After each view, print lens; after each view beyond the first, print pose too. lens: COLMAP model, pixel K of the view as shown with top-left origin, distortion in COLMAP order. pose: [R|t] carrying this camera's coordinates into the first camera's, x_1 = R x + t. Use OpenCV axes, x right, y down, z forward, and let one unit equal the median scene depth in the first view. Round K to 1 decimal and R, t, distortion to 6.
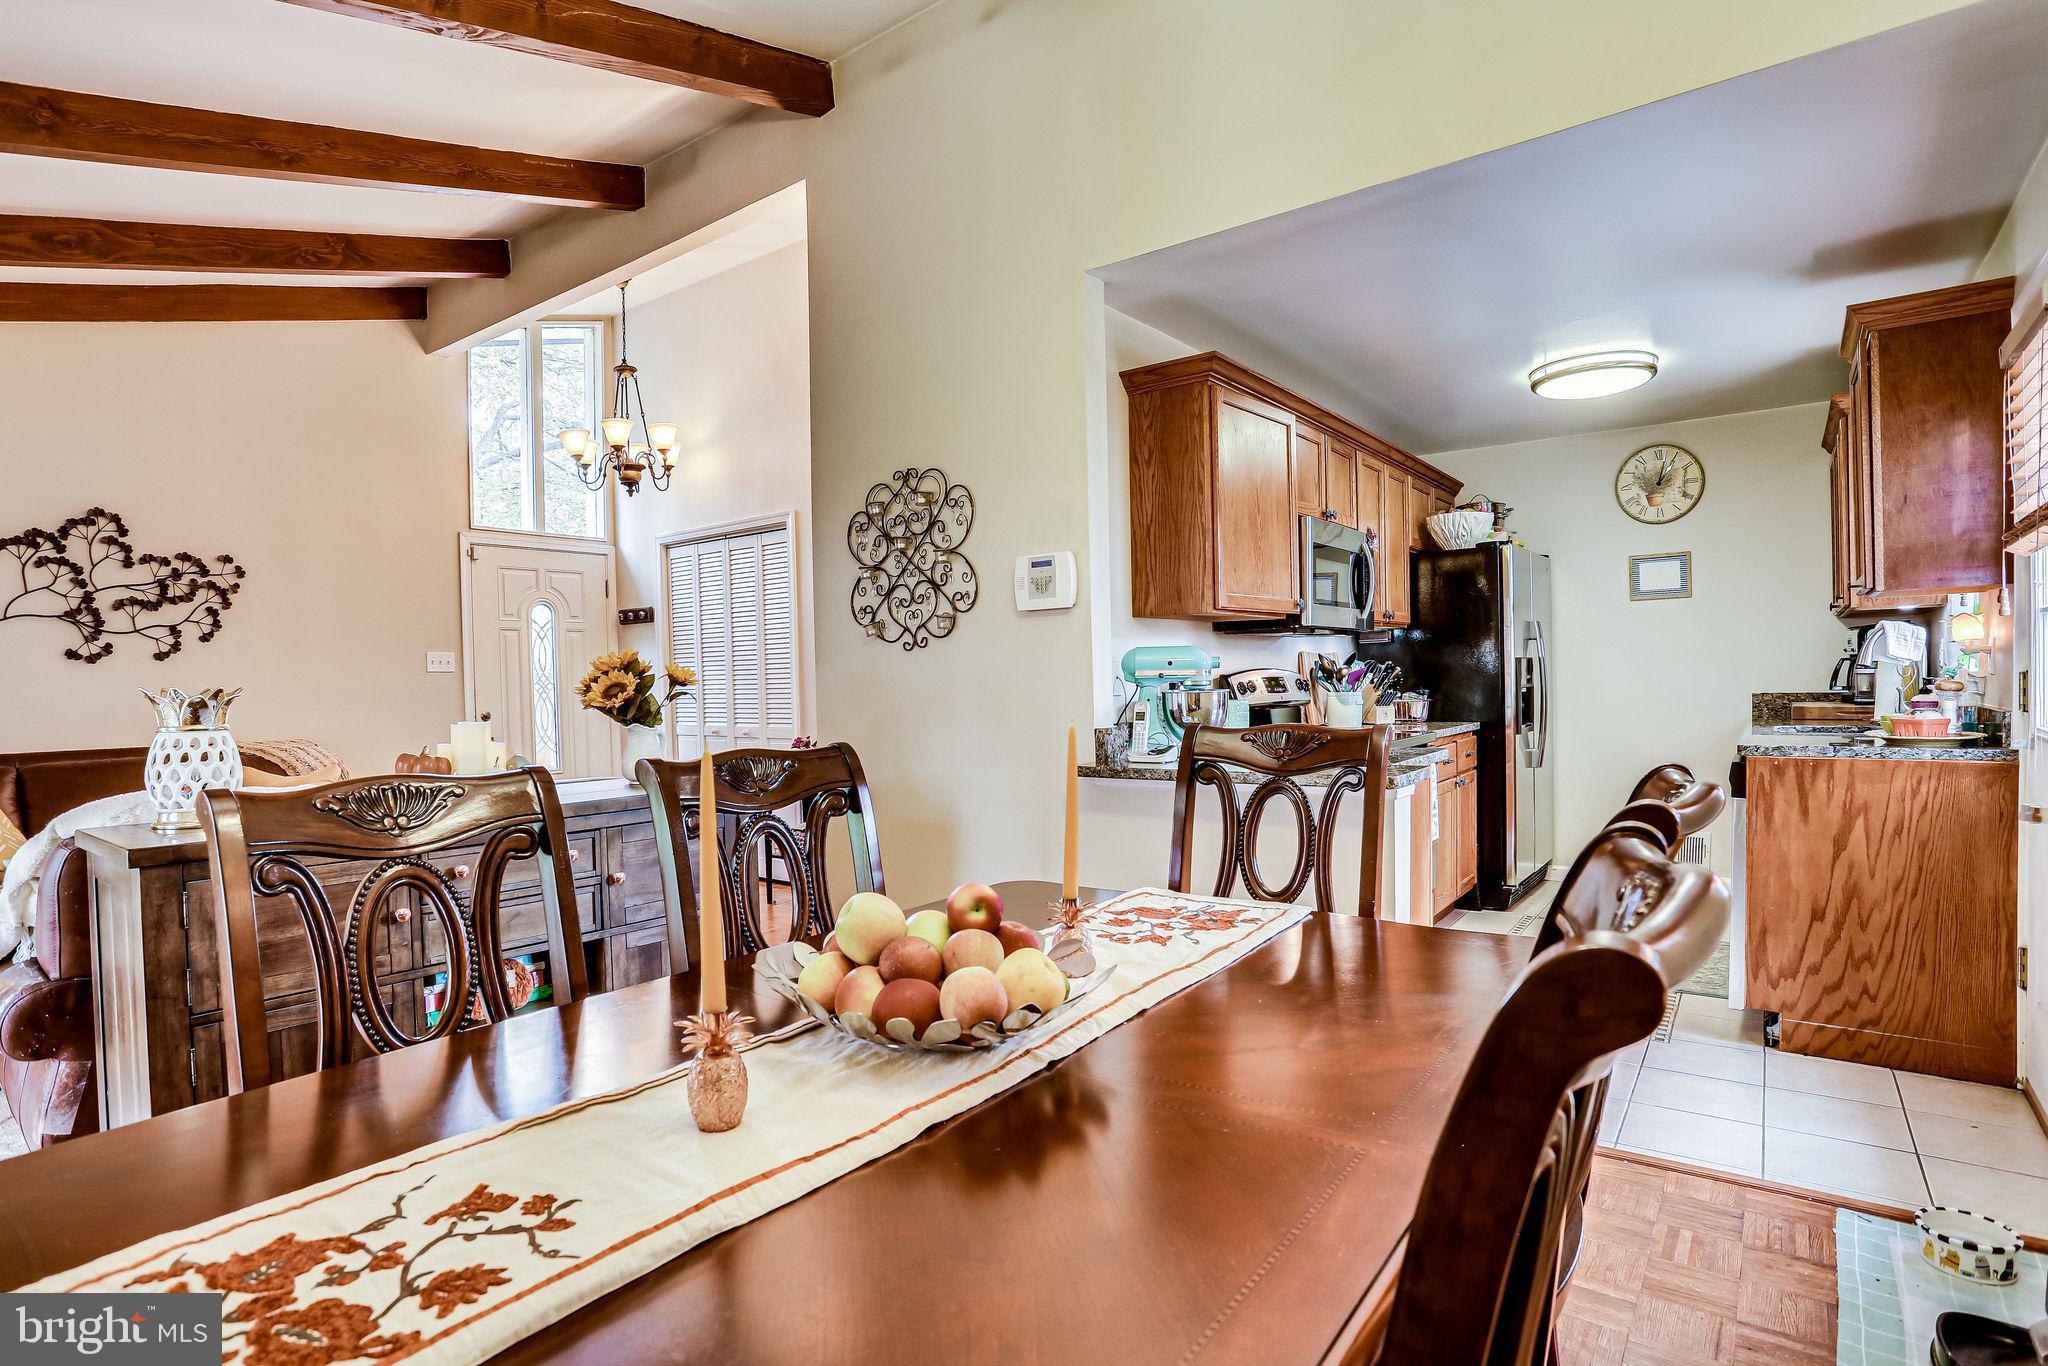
lens RADIAL K [[1037.9, 0, 1042.1], [0, 1037.9, 697.8], [0, 0, 1]] dist [-0.058677, 0.021330]
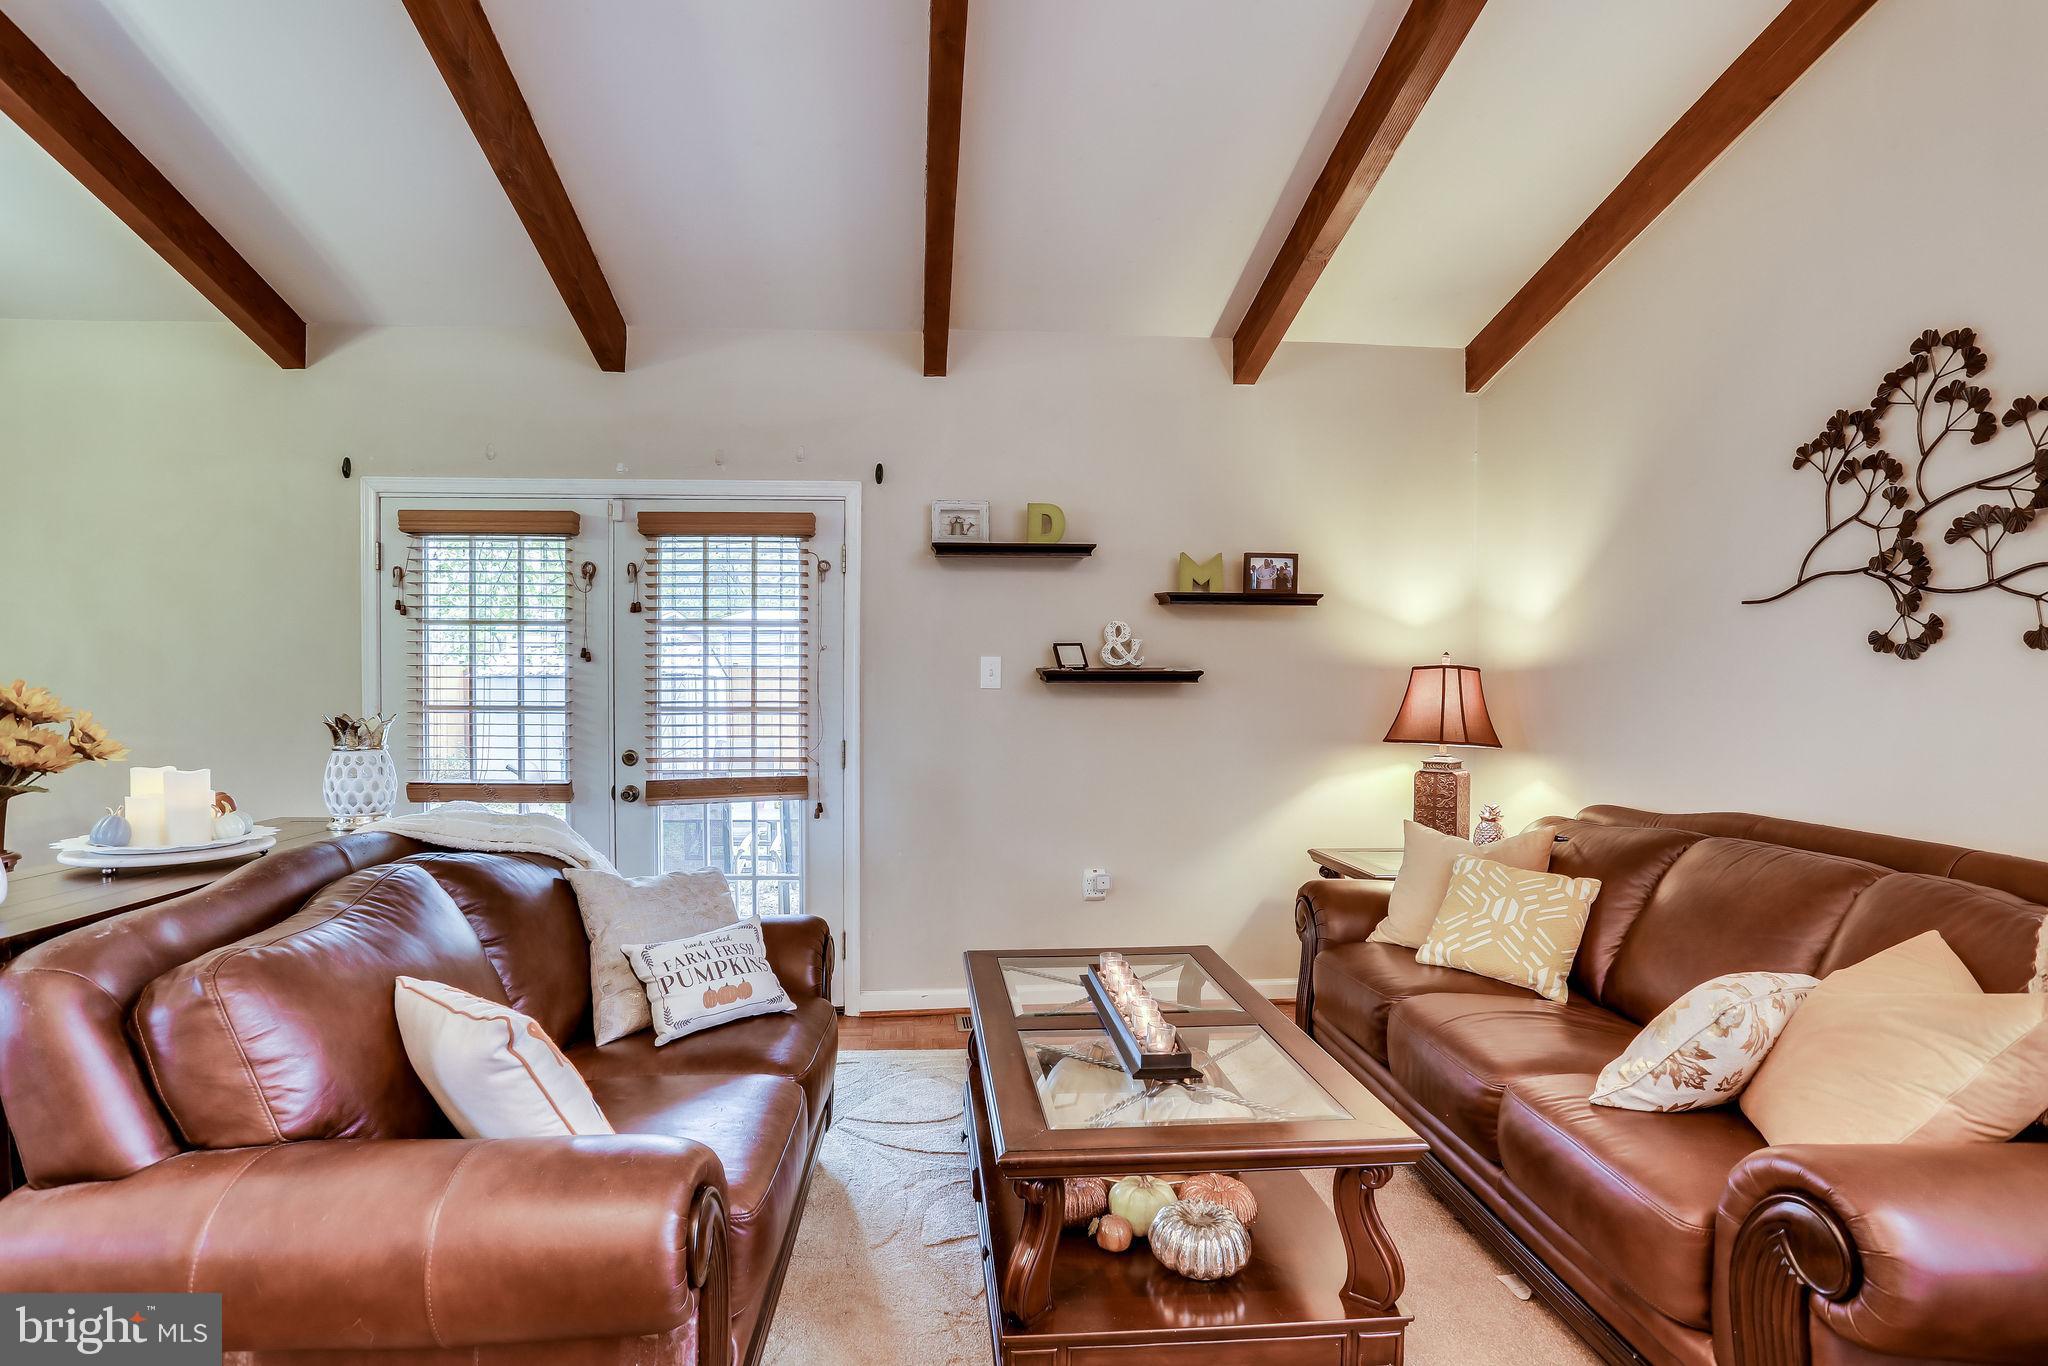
lens RADIAL K [[1037.9, 0, 974.2], [0, 1037.9, 724.3], [0, 0, 1]] dist [-0.058677, 0.021330]
pose [[-0.769263, 0.039403, -0.637716, -0.291930], [0.000726, 0.998150, 0.060798, -0.033341], [0.638932, 0.046307, -0.767868, 1.088349]]
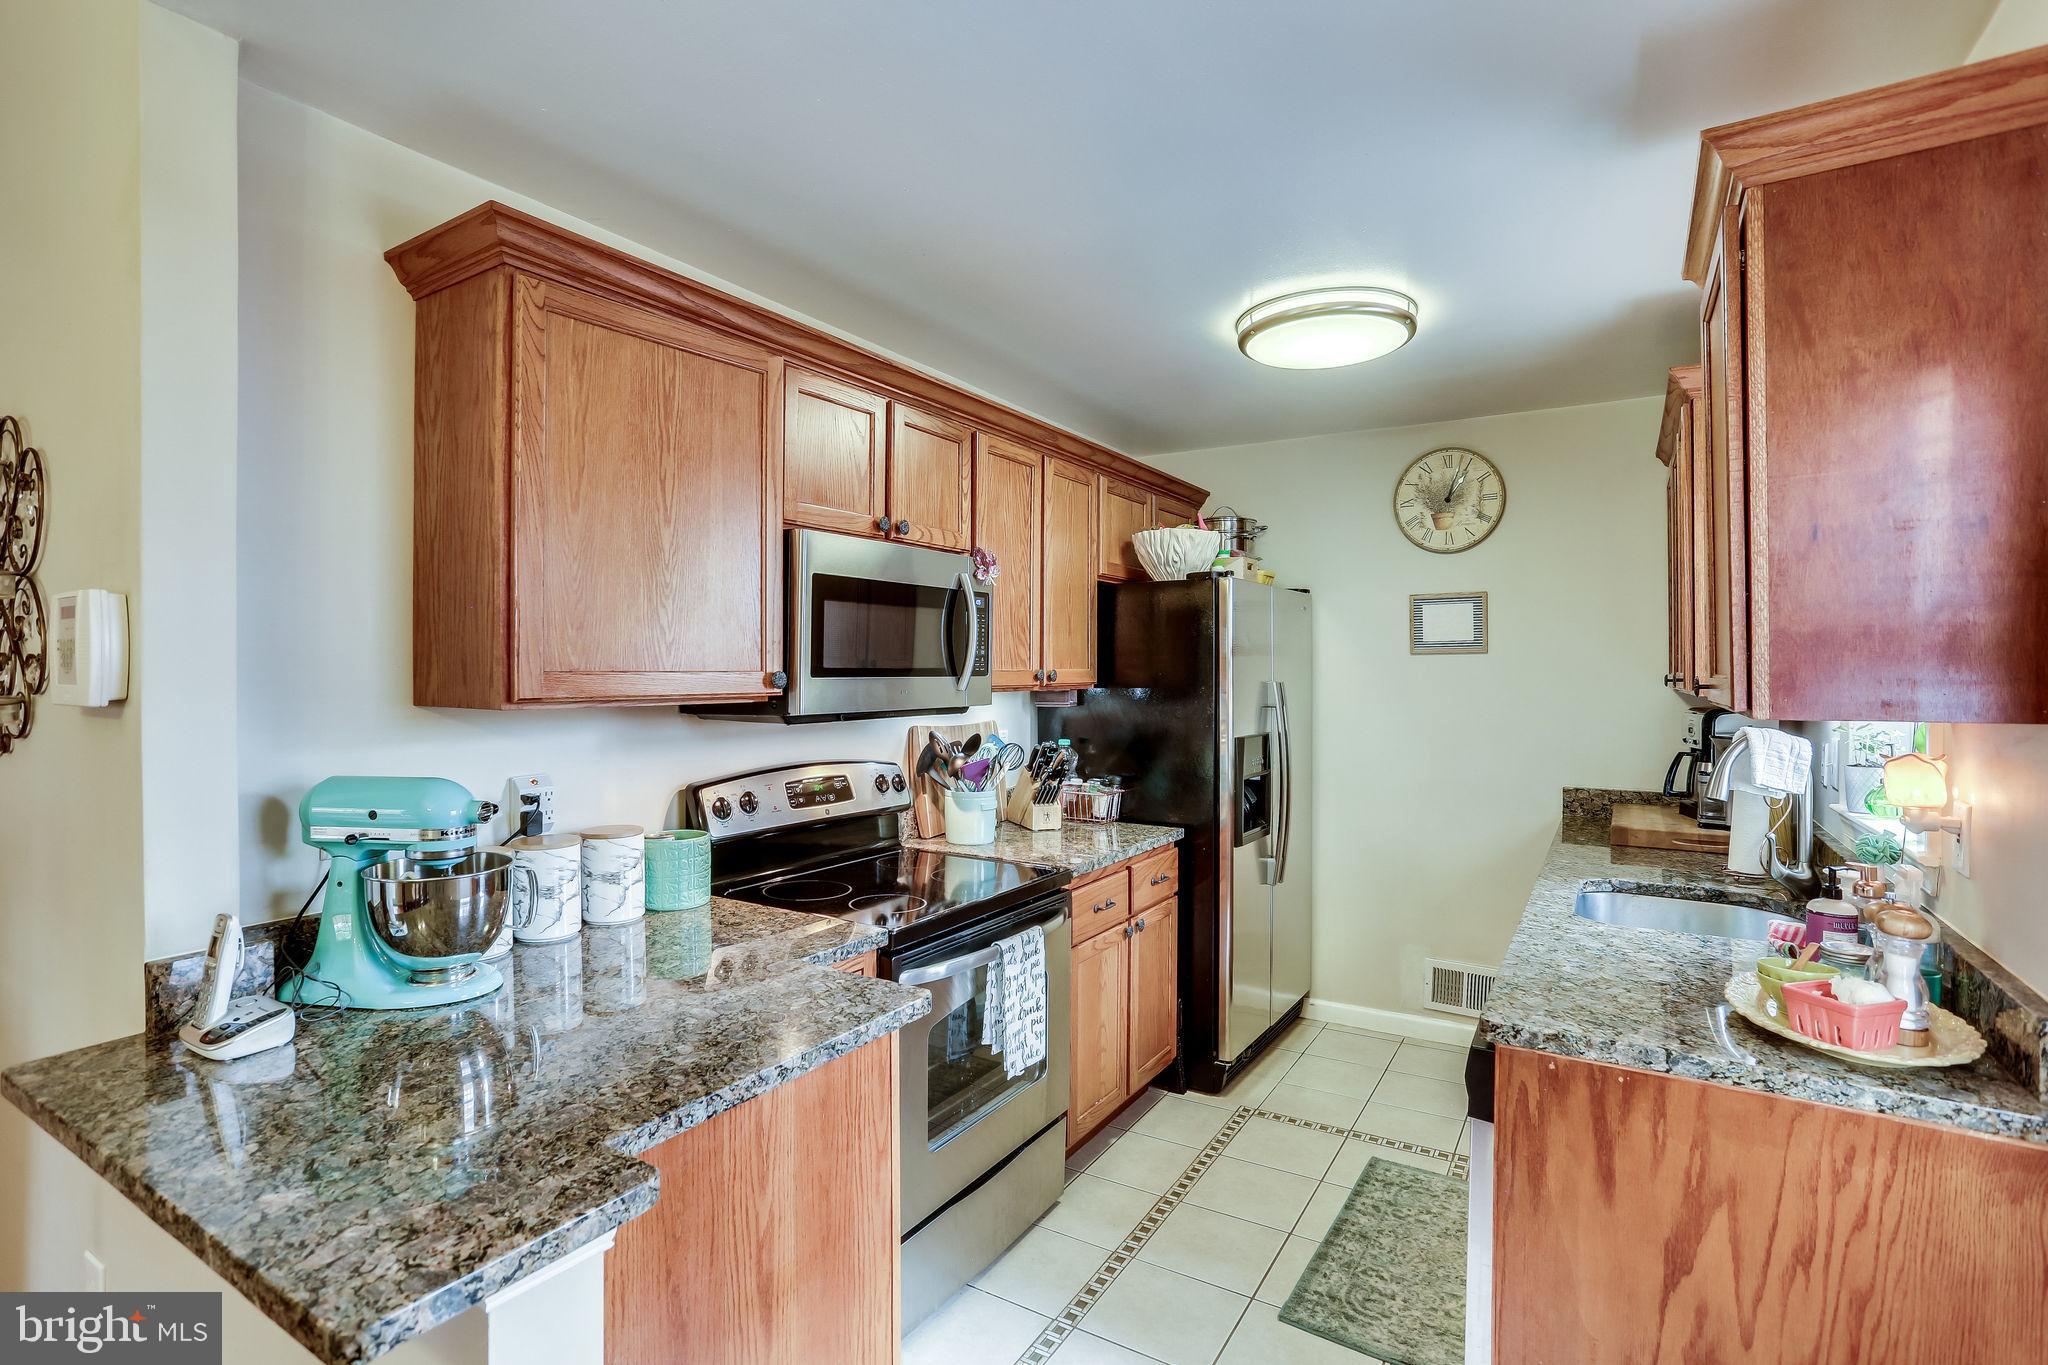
lens RADIAL K [[976.9, 0, 1035.5], [0, 976.9, 661.4], [0, 0, 1]] dist [-0.049673, 0.020565]
pose [[0.996449, 0.025499, 0.080244, 0.282178], [-0.023035, 0.999239, -0.031476, -0.070451], [-0.080986, 0.029515, 0.996278, 0.359847]]
